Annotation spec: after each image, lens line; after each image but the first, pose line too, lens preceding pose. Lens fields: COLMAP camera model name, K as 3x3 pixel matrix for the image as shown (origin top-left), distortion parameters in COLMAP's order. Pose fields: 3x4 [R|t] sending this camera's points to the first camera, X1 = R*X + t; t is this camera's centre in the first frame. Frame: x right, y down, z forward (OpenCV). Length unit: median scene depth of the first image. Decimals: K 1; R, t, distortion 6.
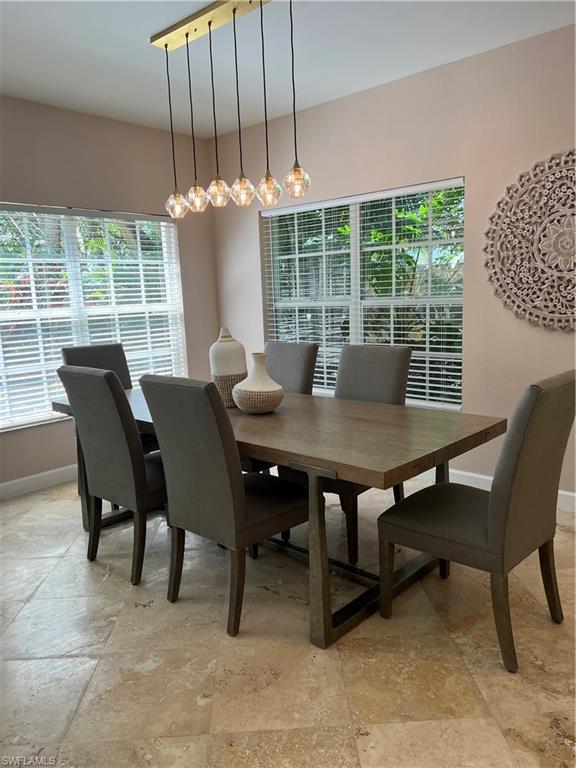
lens RADIAL K [[584.9, 0, 288.0], [0, 584.9, 384.0], [0, 0, 1]] dist [-0.003407, -0.004002]
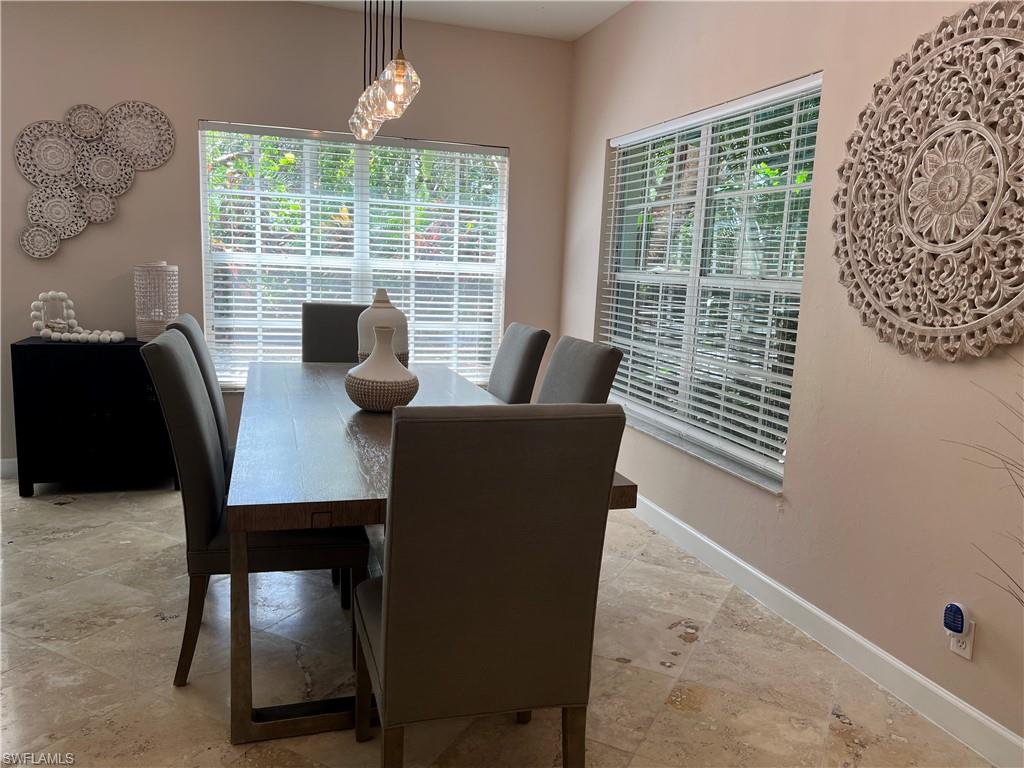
lens RADIAL K [[773.0, 0, 512.0], [0, 773.0, 384.0], [0, 0, 1]] dist [0.054074, -0.085442]
pose [[0.861462, 0.148301, -0.485684, 0.480754], [-0.148755, 0.988148, 0.037877, -0.038435], [0.485546, 0.039618, 0.873313, 0.213617]]
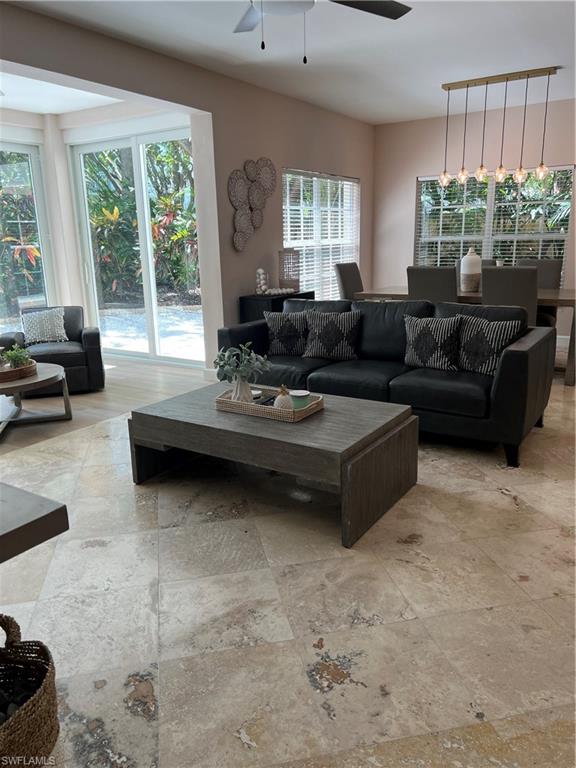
lens RADIAL K [[579.7, 0, 288.0], [0, 579.7, 384.0], [0, 0, 1]] dist [0.054074, -0.085442]
pose [[0.987437, -0.027399, 0.155618, -0.890178], [0.013703, 0.995990, 0.088413, 0.146479], [-0.157416, -0.085170, 0.983853, -0.695576]]
